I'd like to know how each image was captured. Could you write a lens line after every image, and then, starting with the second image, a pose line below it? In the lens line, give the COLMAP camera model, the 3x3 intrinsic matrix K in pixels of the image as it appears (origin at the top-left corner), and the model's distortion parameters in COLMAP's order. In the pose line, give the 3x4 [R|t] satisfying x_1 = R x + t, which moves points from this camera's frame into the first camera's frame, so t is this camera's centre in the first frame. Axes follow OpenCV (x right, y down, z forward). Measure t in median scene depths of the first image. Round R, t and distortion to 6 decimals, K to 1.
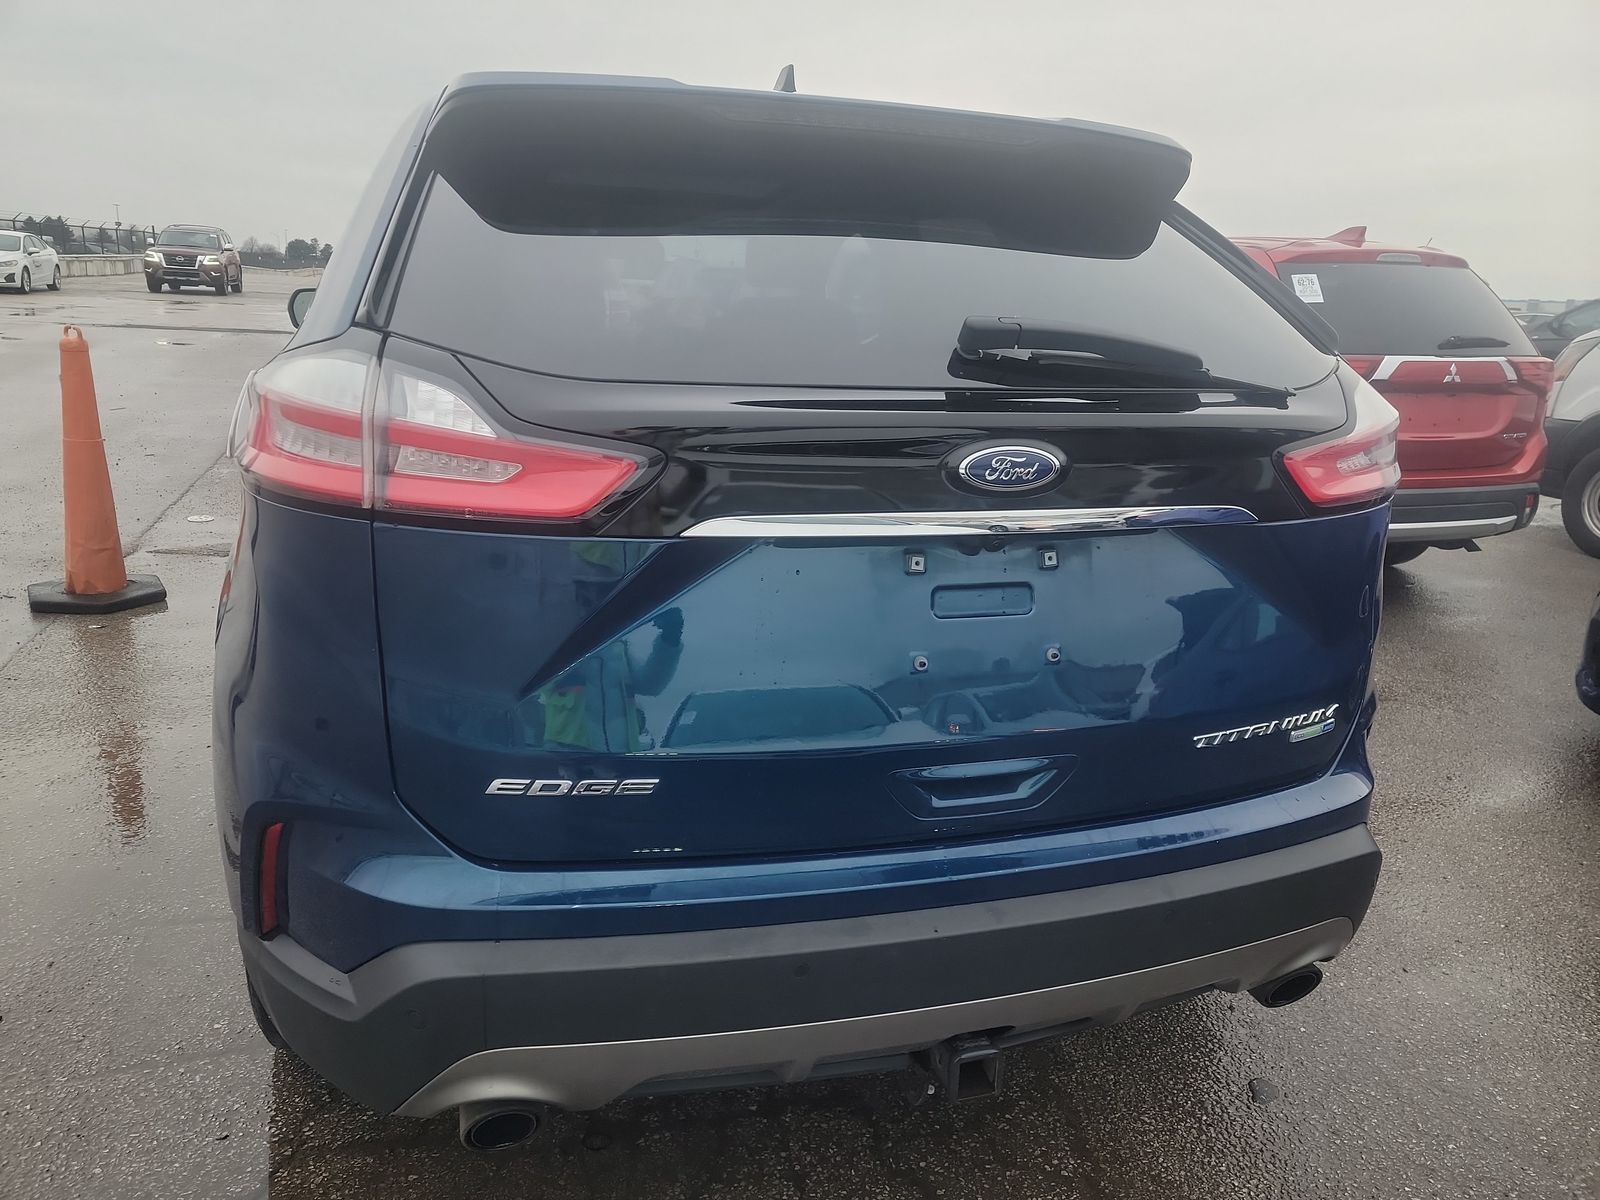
lens RADIAL K [[1111.3, 0, 806.7], [0, 1111.3, 587.7], [0, 0, 1]] dist [0.073158, -0.061304]
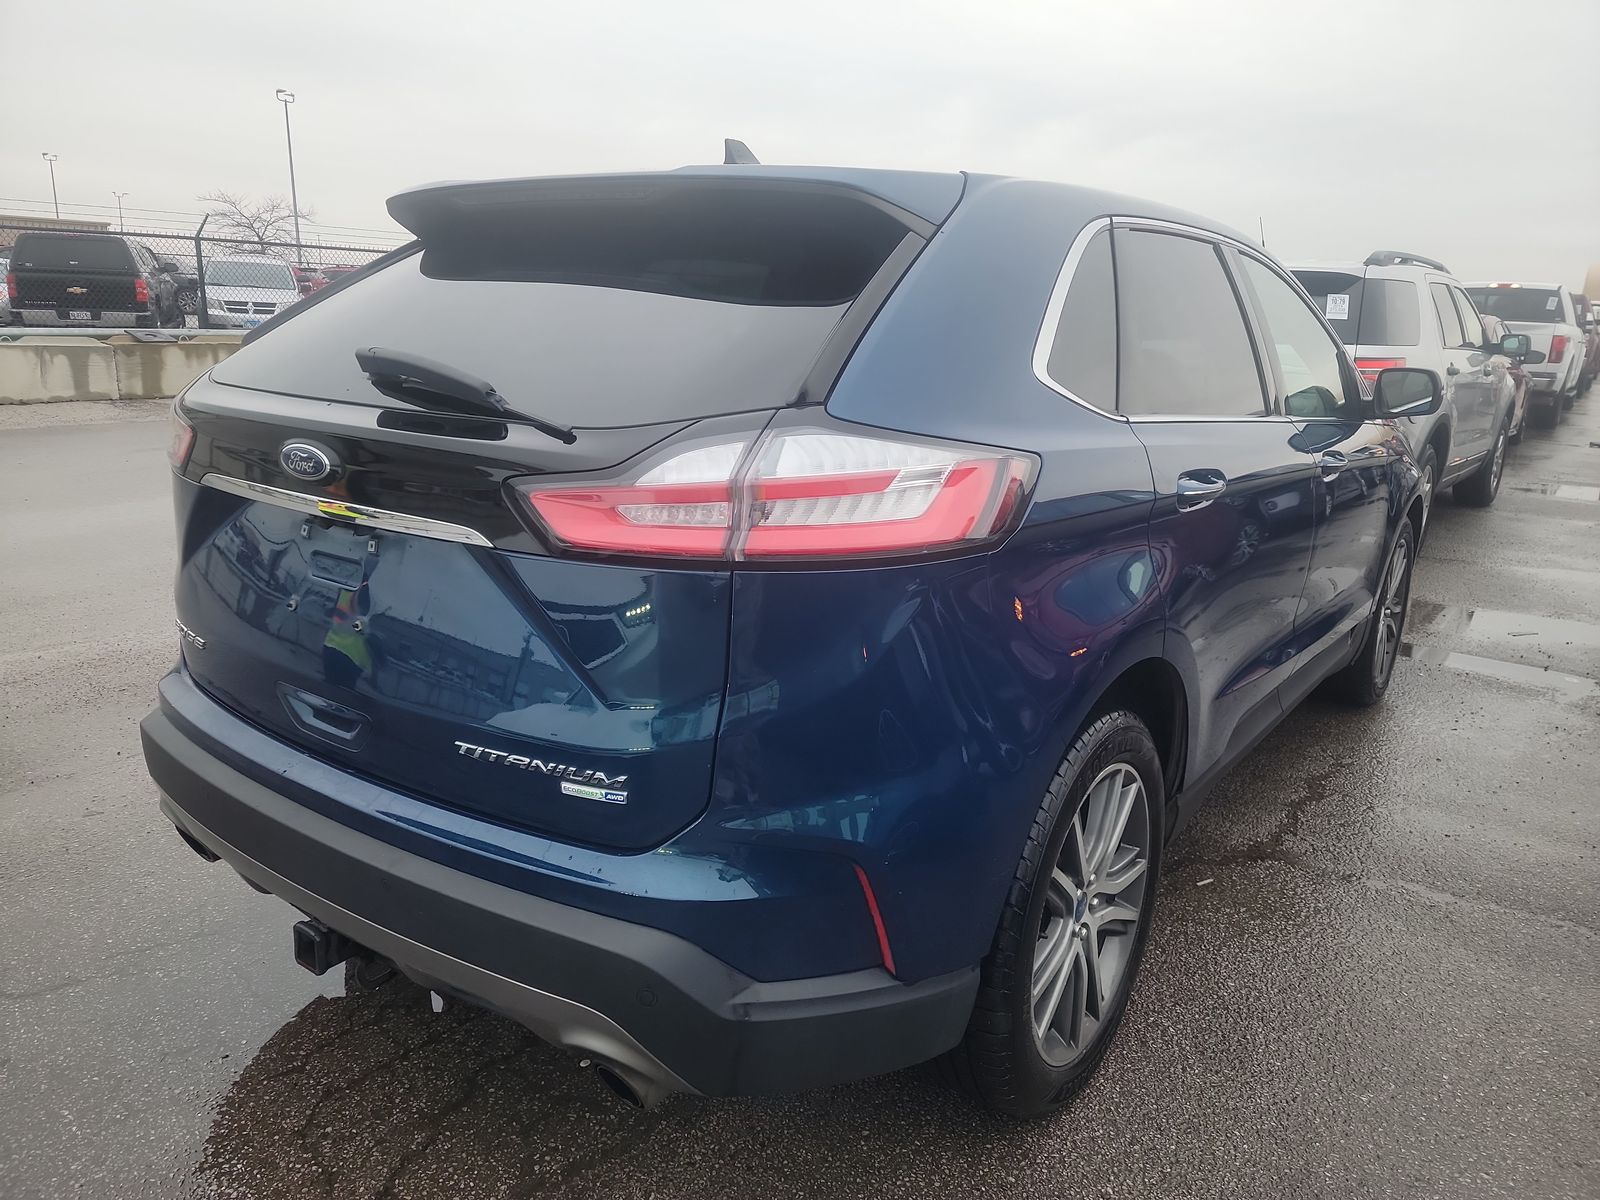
lens RADIAL K [[1111.3, 0, 806.7], [0, 1111.3, 587.7], [0, 0, 1]] dist [0.073158, -0.061304]
pose [[0.592594, 0.170500, -0.787250, 1.515477], [-0.216208, 0.975145, 0.048445, -0.148379], [0.775943, 0.141501, 0.614728, 0.652419]]
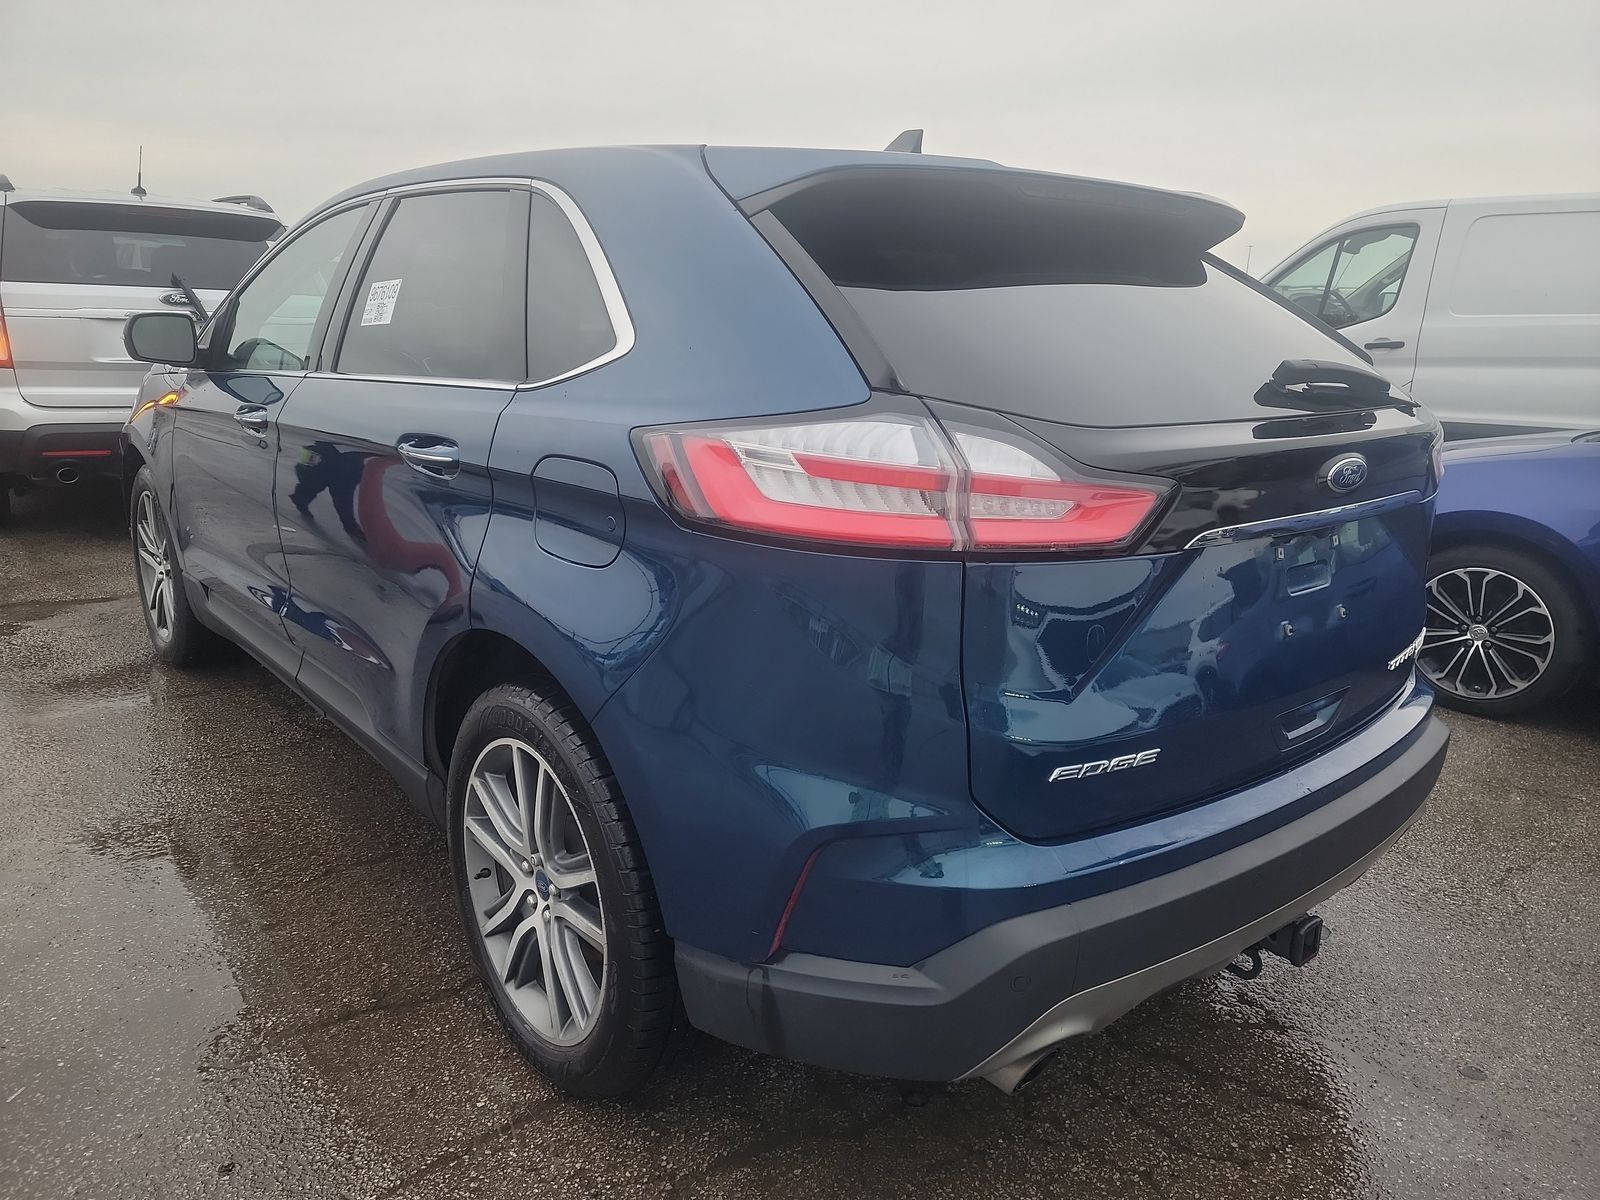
lens RADIAL K [[1111.3, 0, 806.7], [0, 1111.3, 587.7], [0, 0, 1]] dist [0.073158, -0.061304]
pose [[0.923742, -0.106822, 0.367817, -0.886095], [0.104070, 0.994193, 0.027371, -0.074656], [-0.368605, 0.012995, 0.929495, -0.002885]]
